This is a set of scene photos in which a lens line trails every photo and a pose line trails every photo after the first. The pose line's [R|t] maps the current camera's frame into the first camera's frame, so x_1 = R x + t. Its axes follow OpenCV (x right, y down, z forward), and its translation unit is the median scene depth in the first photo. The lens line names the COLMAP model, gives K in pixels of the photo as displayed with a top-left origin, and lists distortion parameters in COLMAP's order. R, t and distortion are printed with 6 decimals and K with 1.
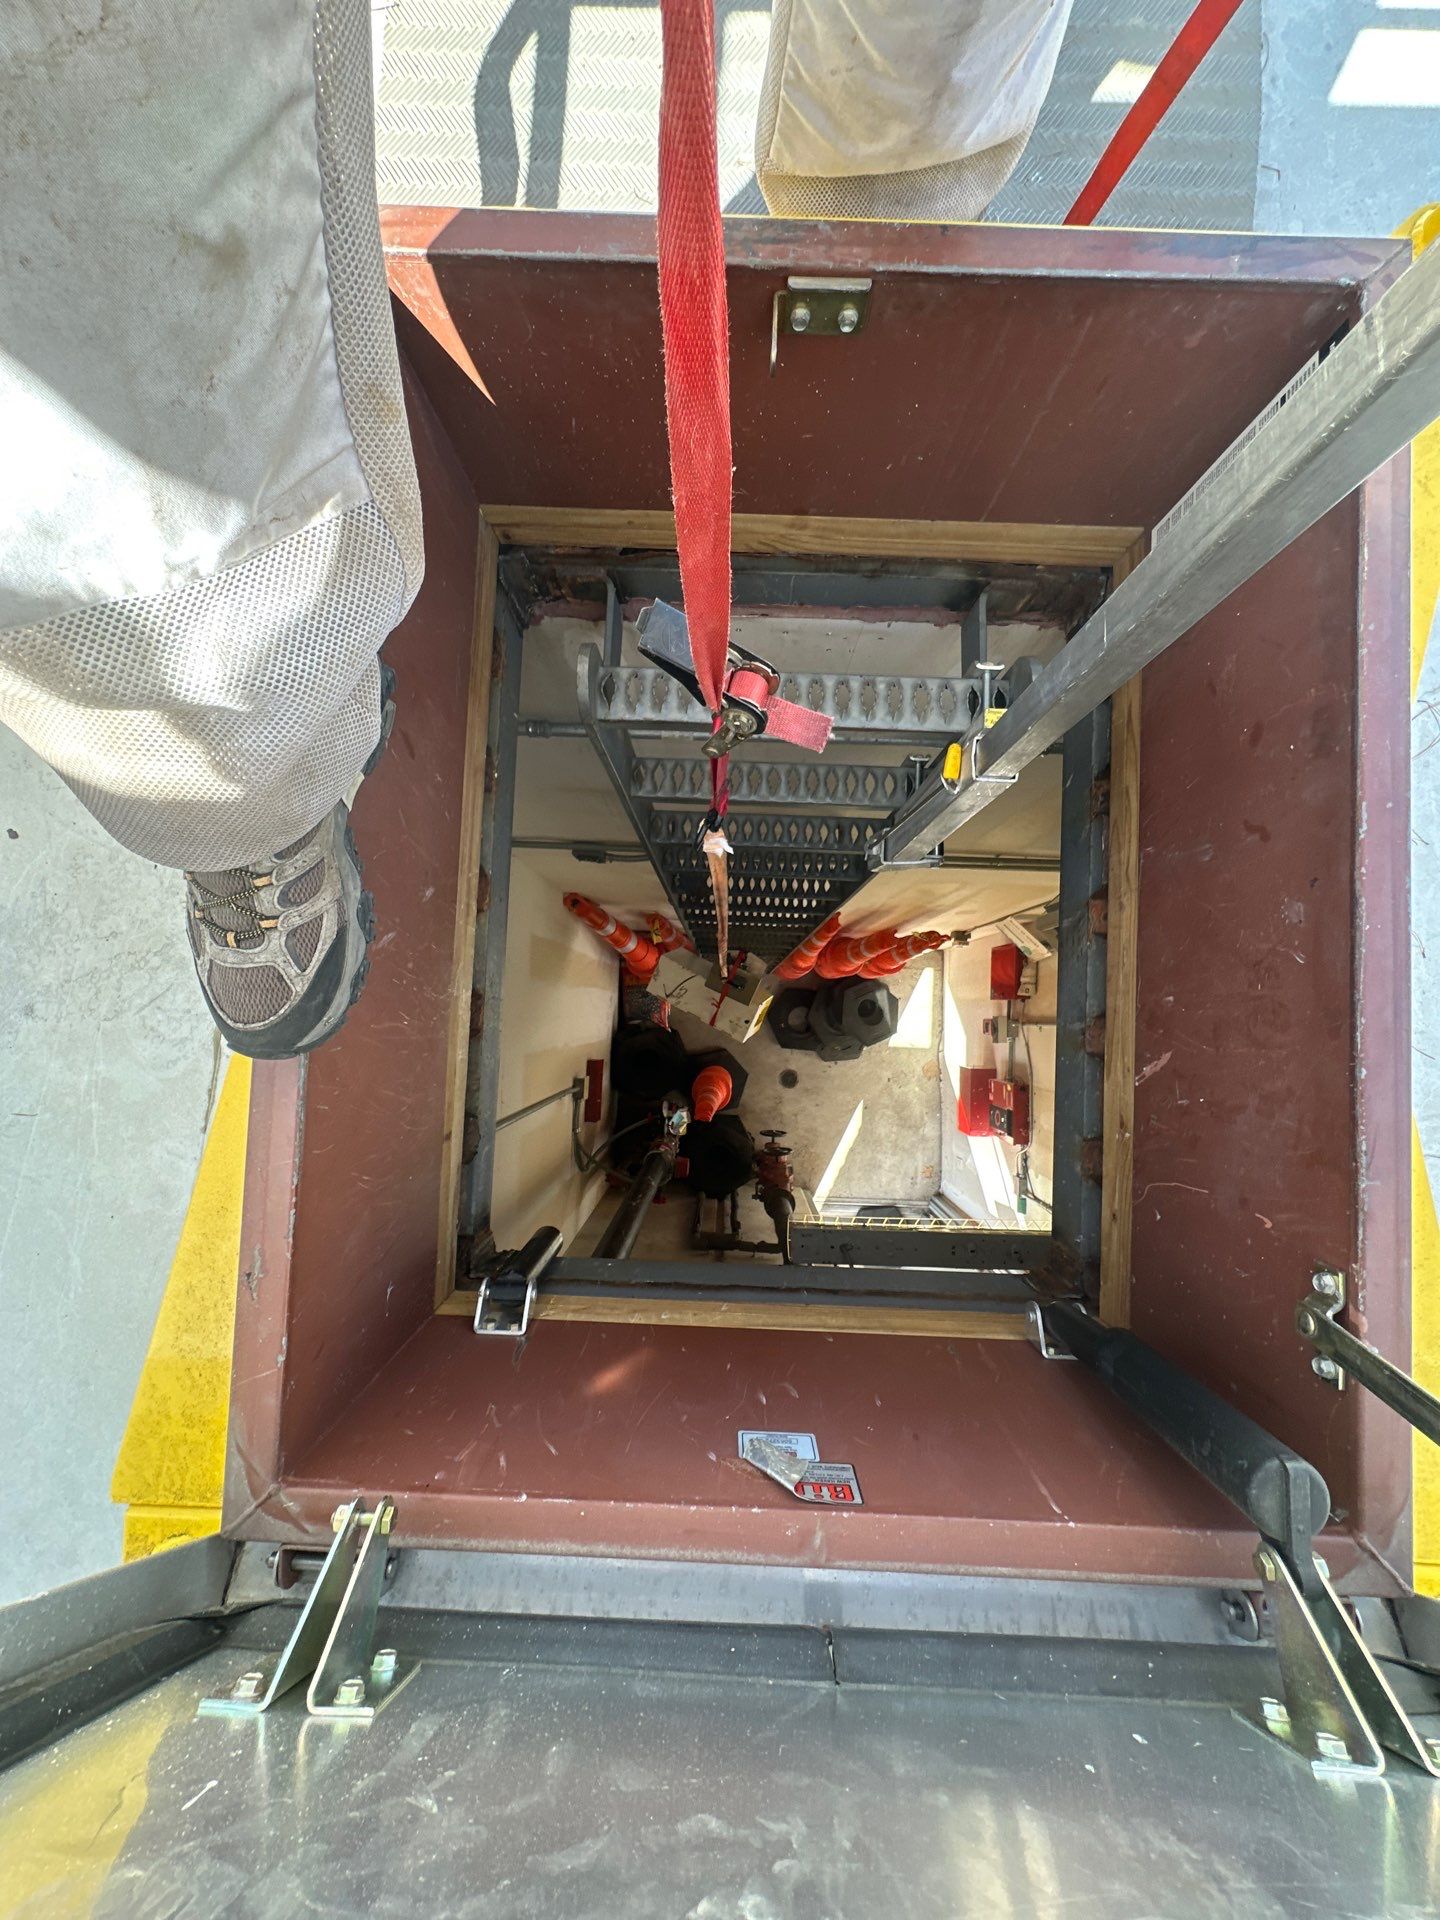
lens RADIAL K [[763.5, 0, 719.1], [0, 763.5, 963.4], [0, 0, 1]] dist [-0.006014, 0.000006]
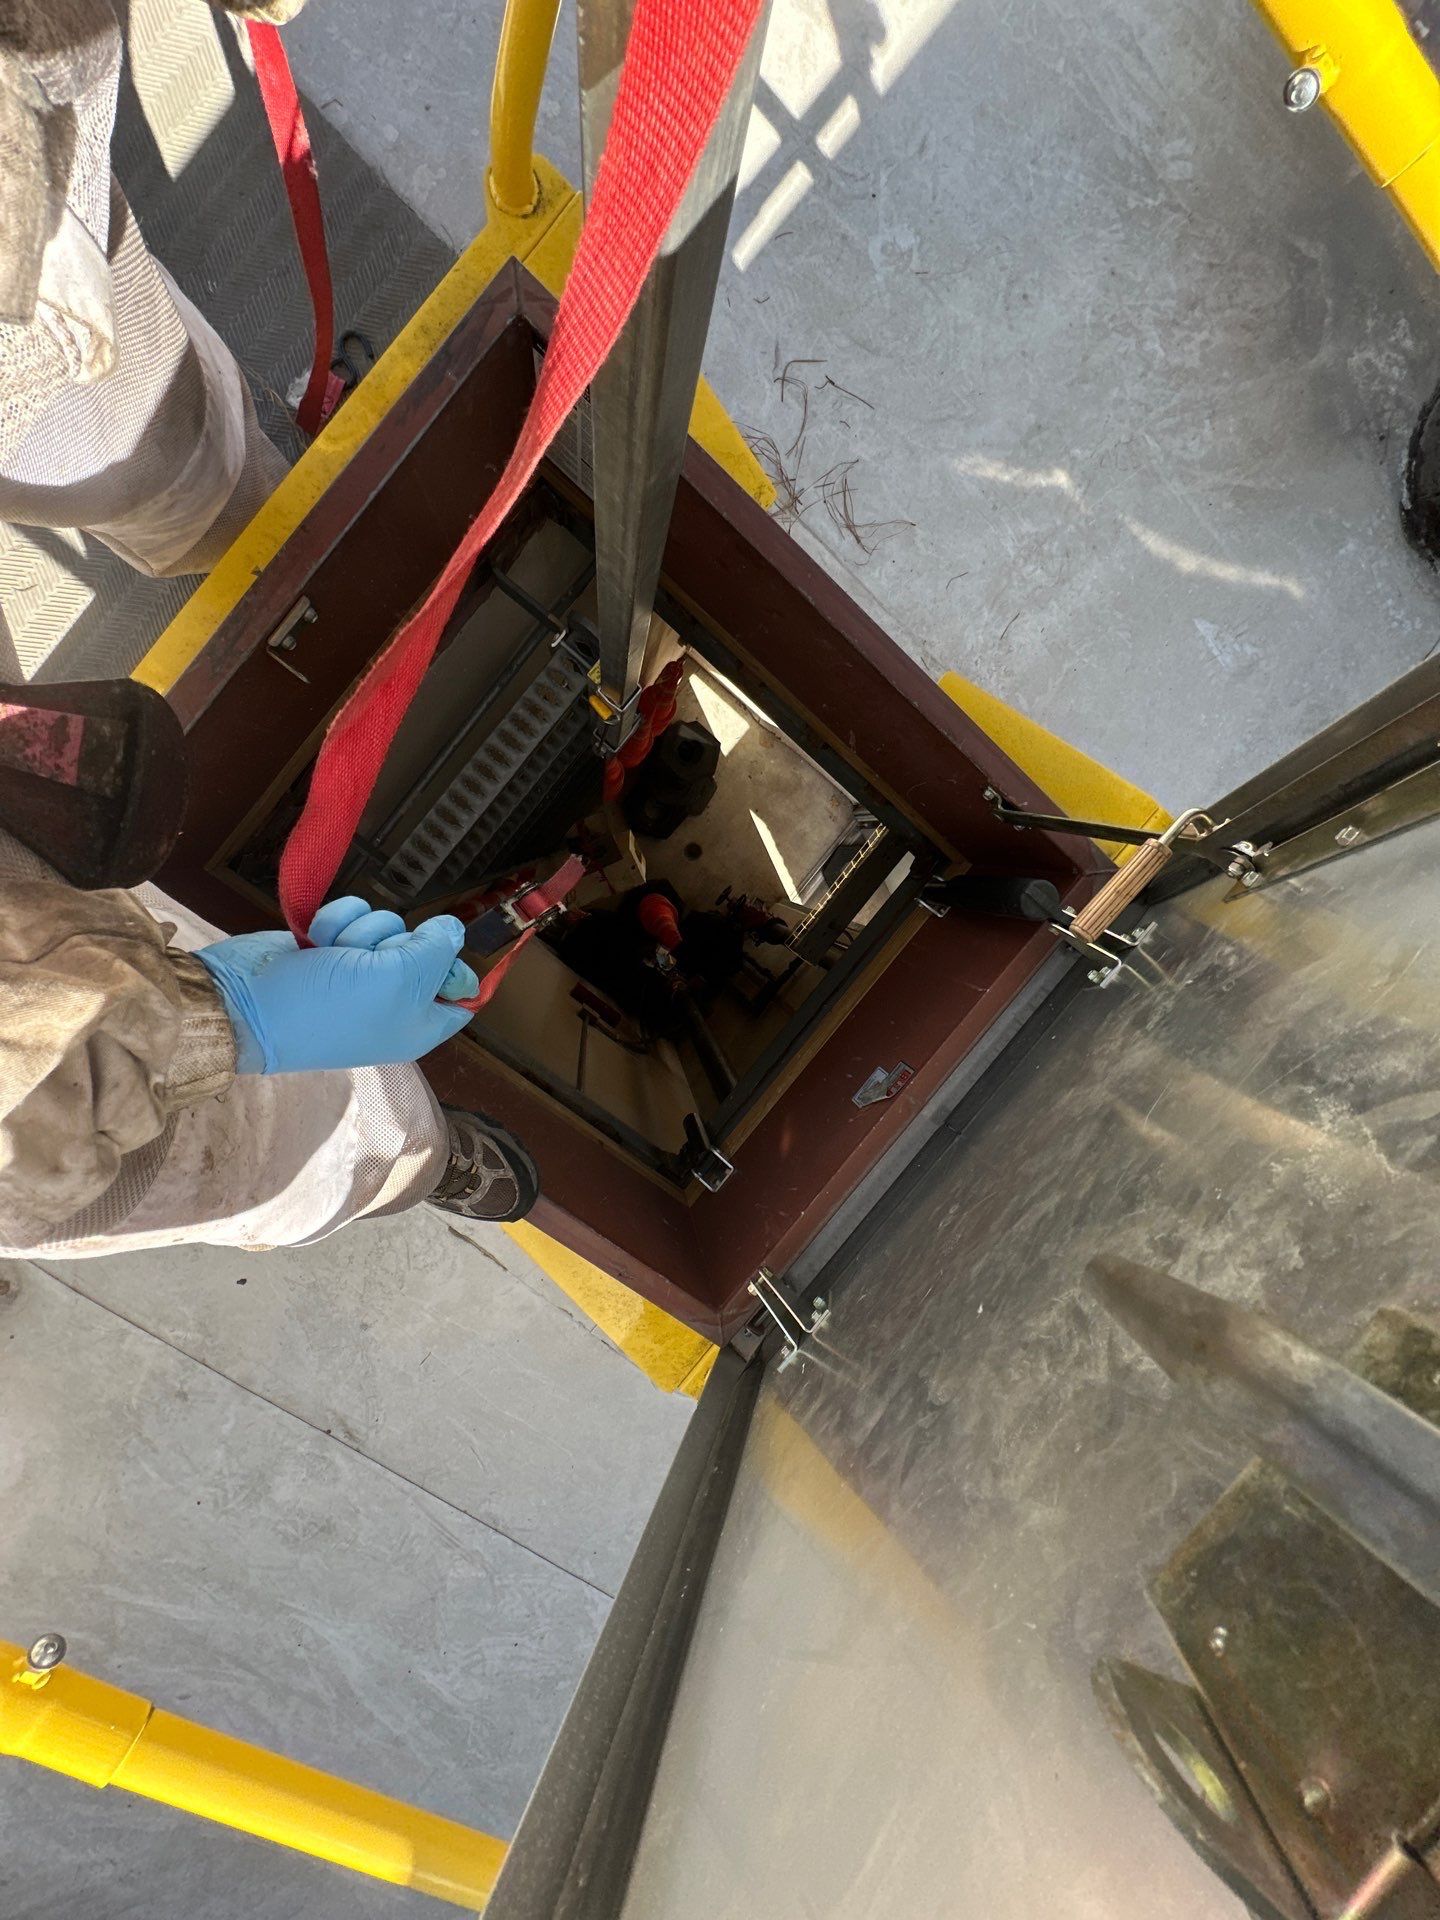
lens RADIAL K [[763.5, 0, 719.1], [0, 763.5, 963.4], [0, 0, 1]] dist [-0.006014, 0.000006]
pose [[0.600303, -0.799324, -0.026761, 0.158855], [0.771466, 0.569909, 0.282920, -0.333945], [-0.210893, -0.190483, 0.958770, -0.631070]]
